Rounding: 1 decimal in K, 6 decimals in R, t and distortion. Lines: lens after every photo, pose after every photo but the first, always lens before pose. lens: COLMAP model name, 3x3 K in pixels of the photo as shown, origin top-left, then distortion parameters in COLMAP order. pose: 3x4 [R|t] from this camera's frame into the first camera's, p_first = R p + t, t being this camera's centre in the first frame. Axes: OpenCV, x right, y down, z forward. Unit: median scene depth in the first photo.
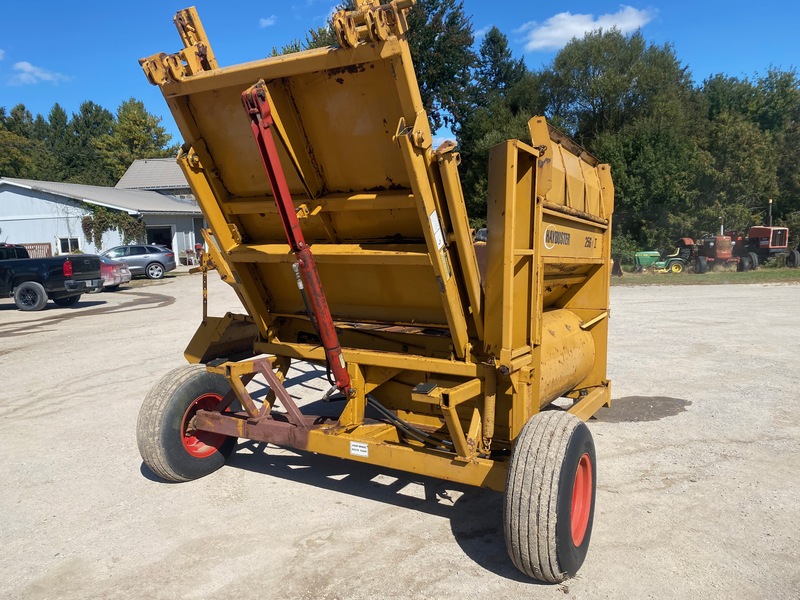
lens RADIAL K [[613.9, 0, 394.1], [0, 613.9, 300.9], [0, 0, 1]] dist [0.018734, -0.008099]
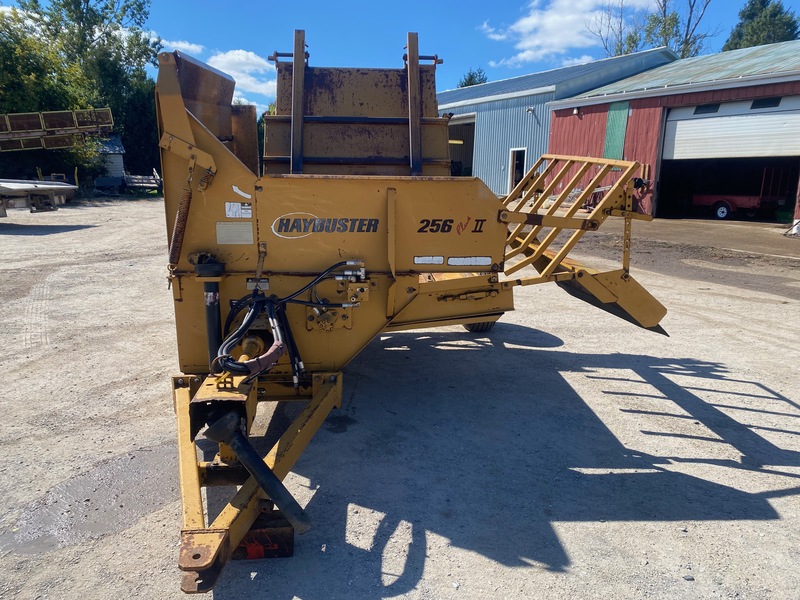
lens RADIAL K [[608.8, 0, 390.2], [0, 608.8, 301.0], [0, 0, 1]] dist [0.020655, -0.005997]
pose [[-0.826055, 0.133395, -0.547575, 0.655895], [-0.057870, 0.946374, 0.317848, -0.235427], [0.560610, 0.294248, -0.774038, 2.103414]]
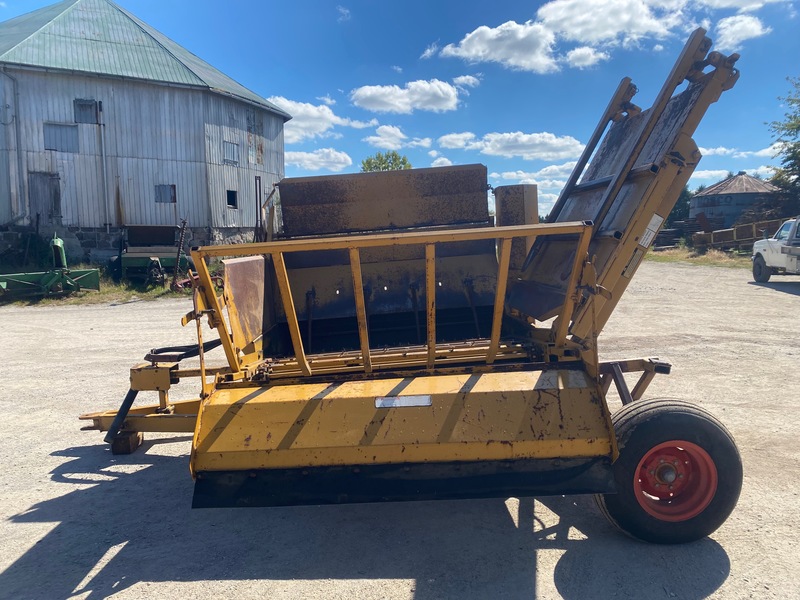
lens RADIAL K [[613.9, 0, 394.1], [0, 613.9, 300.9], [0, 0, 1]] dist [0.018734, -0.008099]
pose [[-0.523925, -0.056056, 0.849918, -0.844083], [0.126516, 0.981642, 0.142733, -0.176566], [-0.842316, 0.182309, -0.507215, 1.734452]]
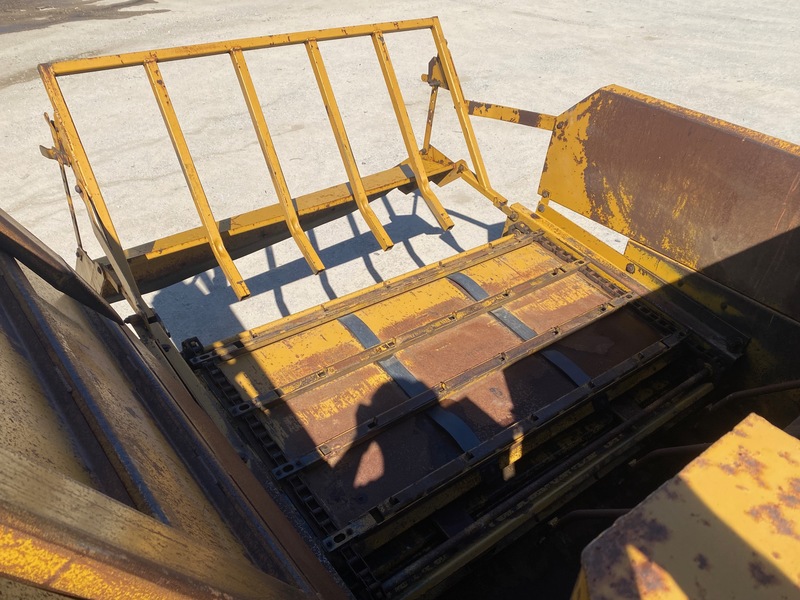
lens RADIAL K [[683.1, 0, 400.0], [0, 683.1, 300.0], [0, 0, 1]] dist [0.001315, 0.000309]
pose [[0.918189, 0.243932, -0.312130, 0.169054], [-0.059565, 0.863982, 0.499988, -0.283585], [0.391638, -0.440492, 0.807829, 0.742309]]
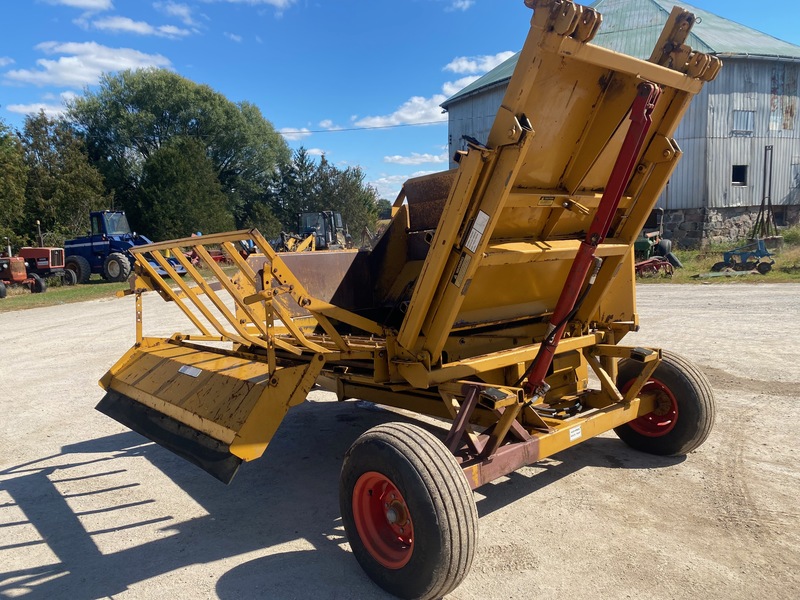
lens RADIAL K [[613.9, 0, 394.1], [0, 613.9, 300.9], [0, 0, 1]] dist [0.018734, -0.008099]
pose [[0.322097, -0.093796, 0.942049, -1.001899], [0.131120, 0.989909, 0.053730, -0.072642], [-0.937583, 0.106215, 0.331145, 0.804794]]
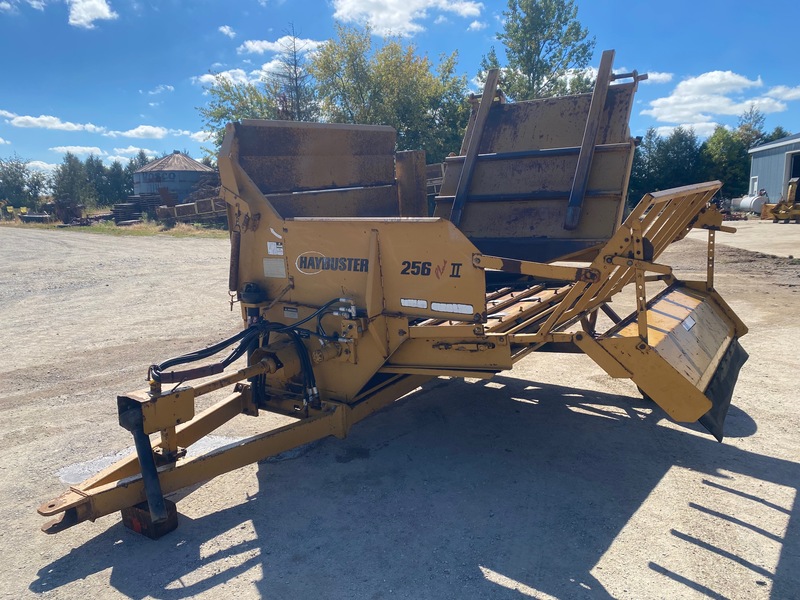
lens RADIAL K [[613.9, 0, 394.1], [0, 613.9, 300.9], [0, 0, 1]] dist [0.018734, -0.008099]
pose [[-0.994358, 0.028684, 0.102125, 0.059474], [0.055345, 0.961608, 0.268789, -0.248113], [-0.090495, 0.272925, -0.957770, 2.251302]]
